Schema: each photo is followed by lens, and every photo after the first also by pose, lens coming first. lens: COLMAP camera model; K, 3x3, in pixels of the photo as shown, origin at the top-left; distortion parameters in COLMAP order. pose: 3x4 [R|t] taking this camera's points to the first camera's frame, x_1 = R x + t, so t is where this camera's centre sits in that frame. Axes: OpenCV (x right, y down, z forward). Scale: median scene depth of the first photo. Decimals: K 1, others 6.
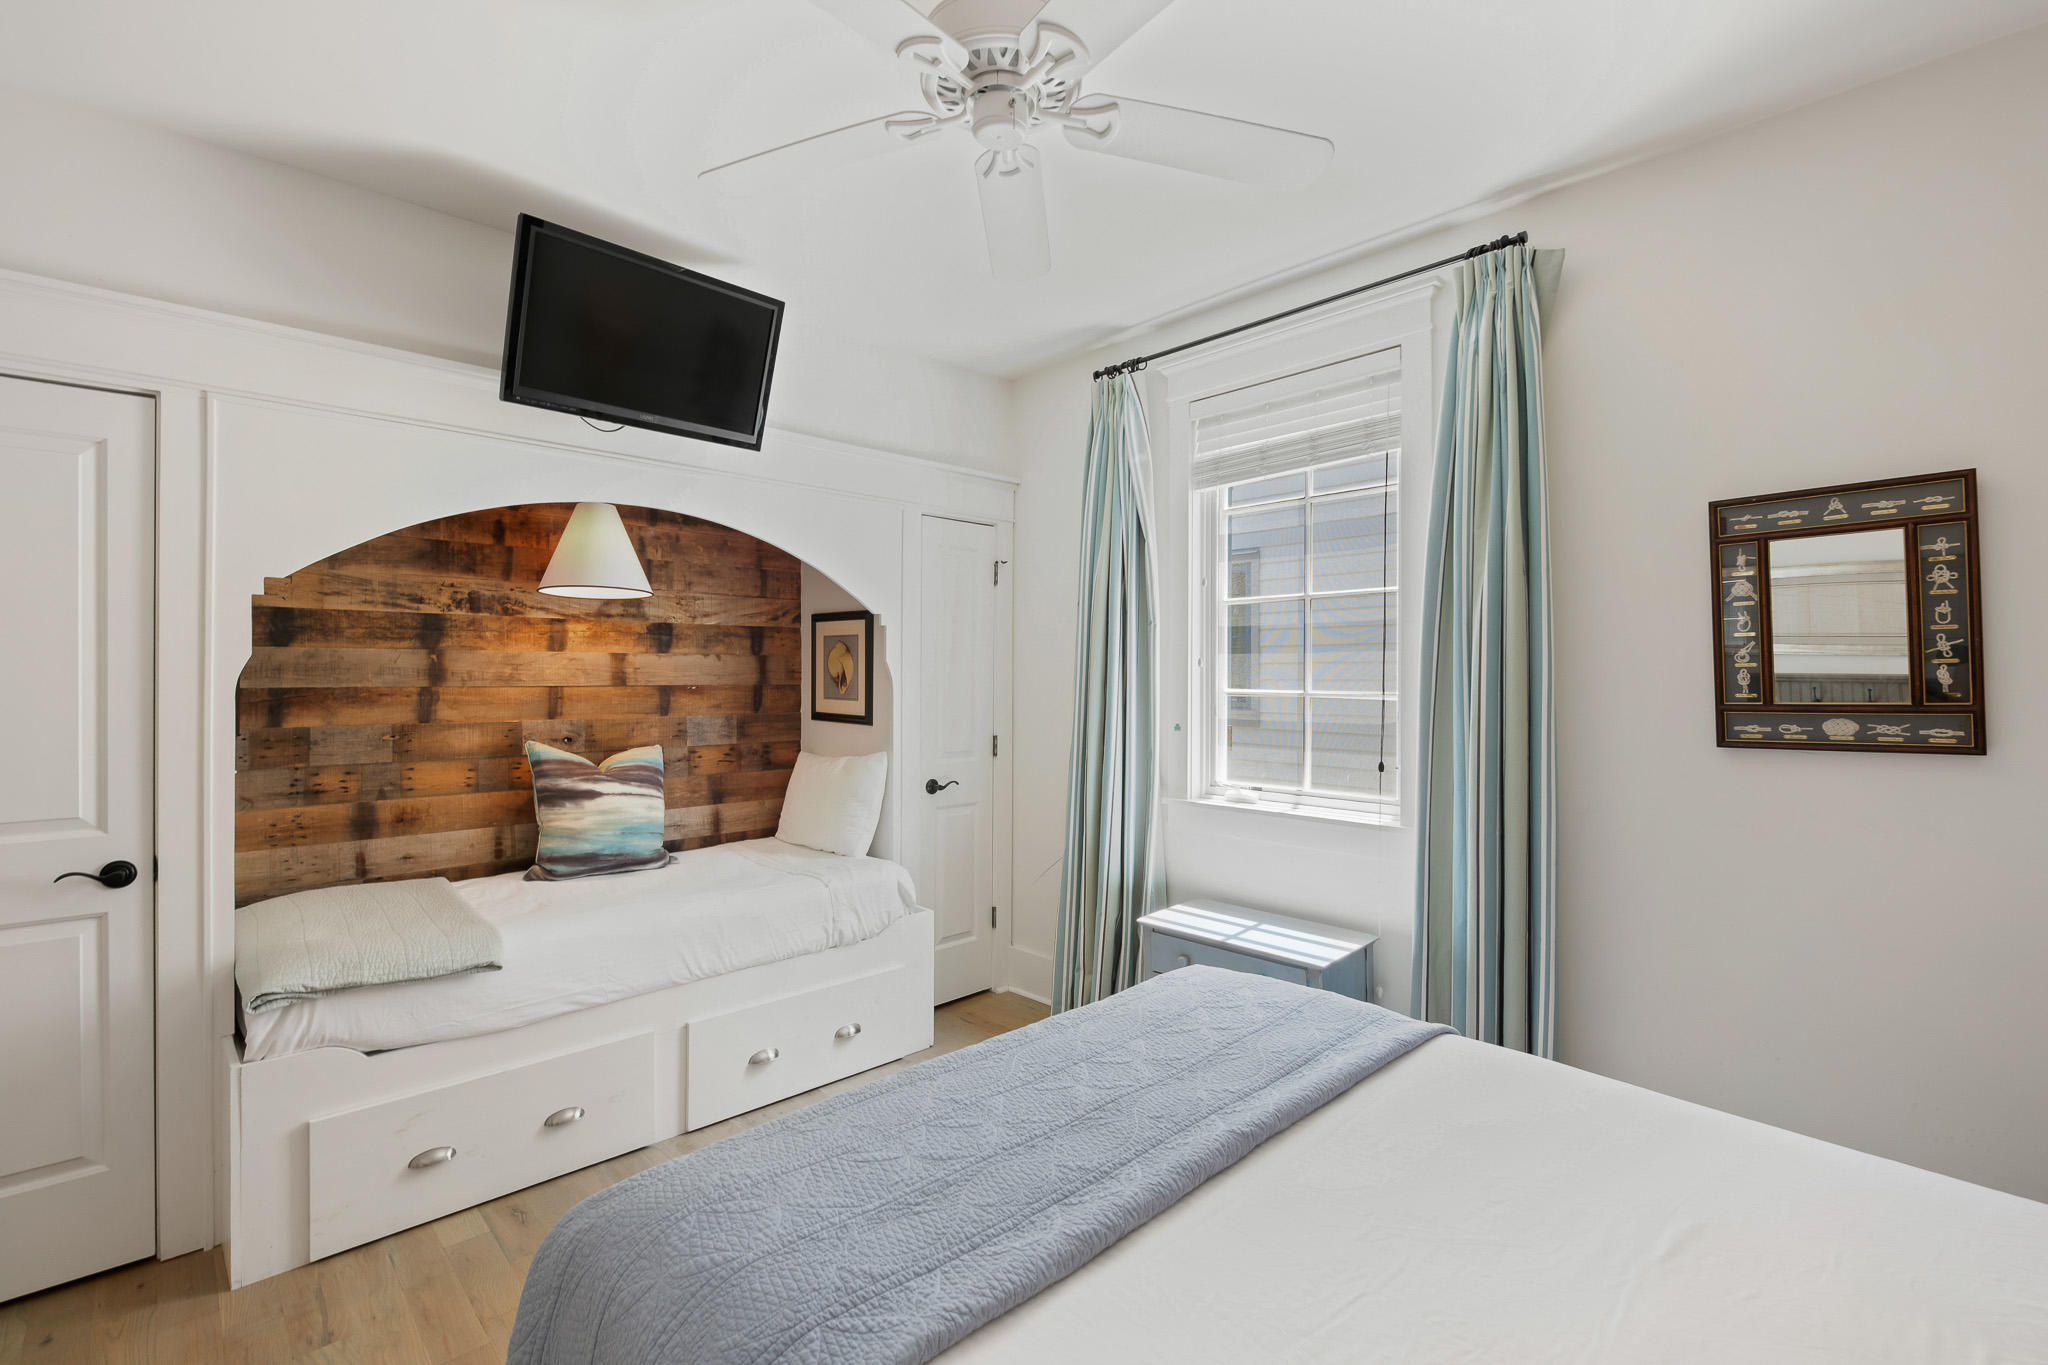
lens RADIAL K [[892.8, 0, 1024.1], [0, 892.8, 677.7], [0, 0, 1]] dist [-0.004186, -0.002471]
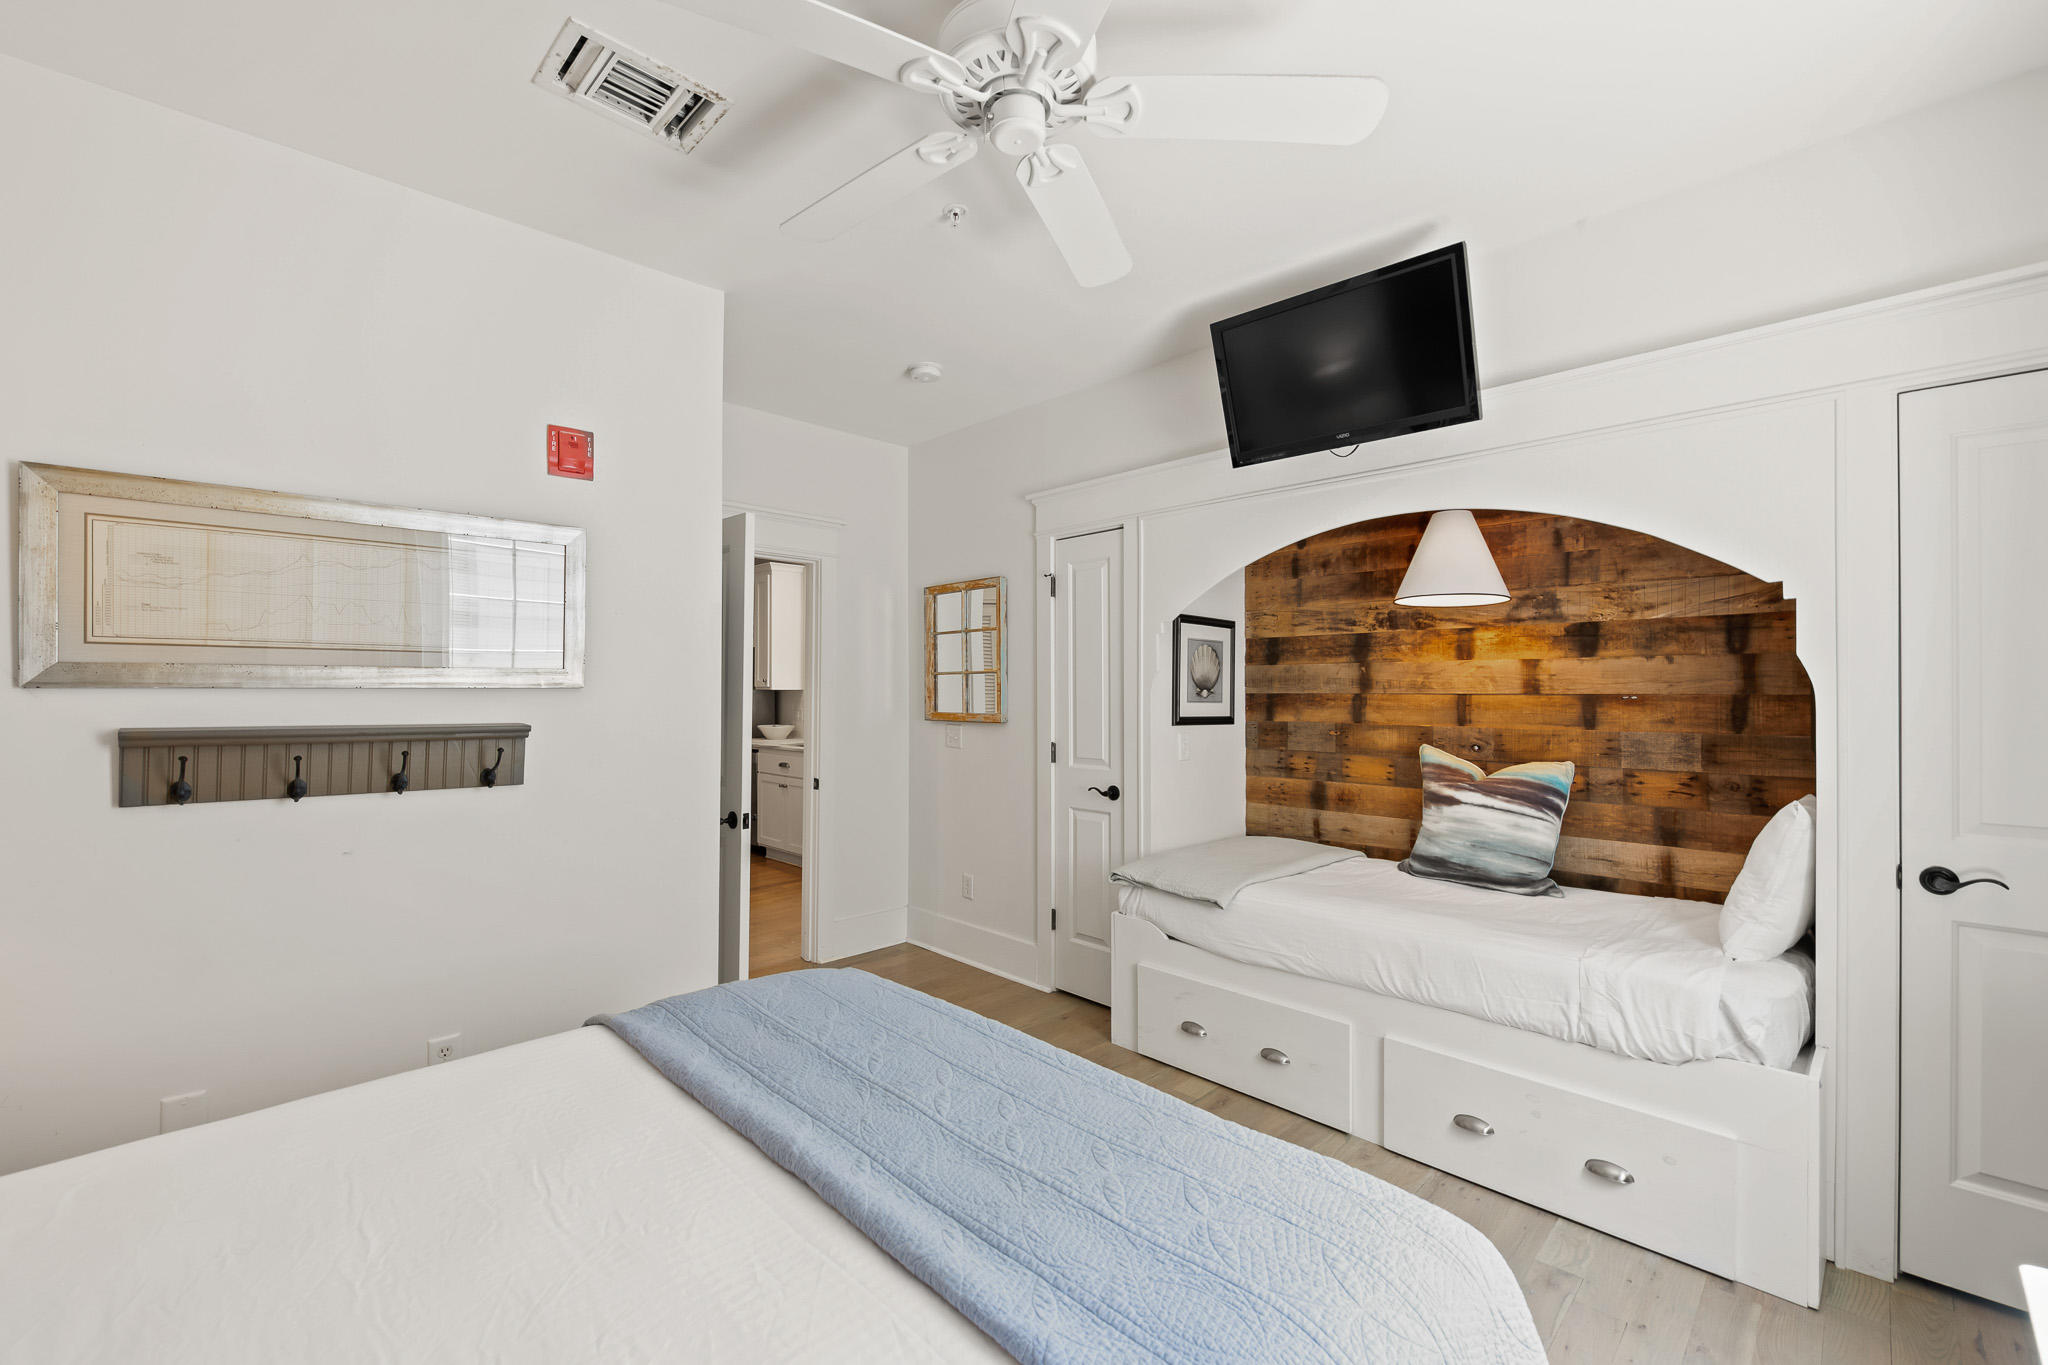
lens RADIAL K [[854.3, 0, 1025.3], [0, 854.3, 686.4], [0, 0, 1]] dist [-0.005392, -0.002503]
pose [[0.014682, -0.007393, -0.999865, 0.471347], [-0.003350, 0.999967, -0.007443, 0.010250], [0.999887, 0.003458, 0.014657, 0.502252]]
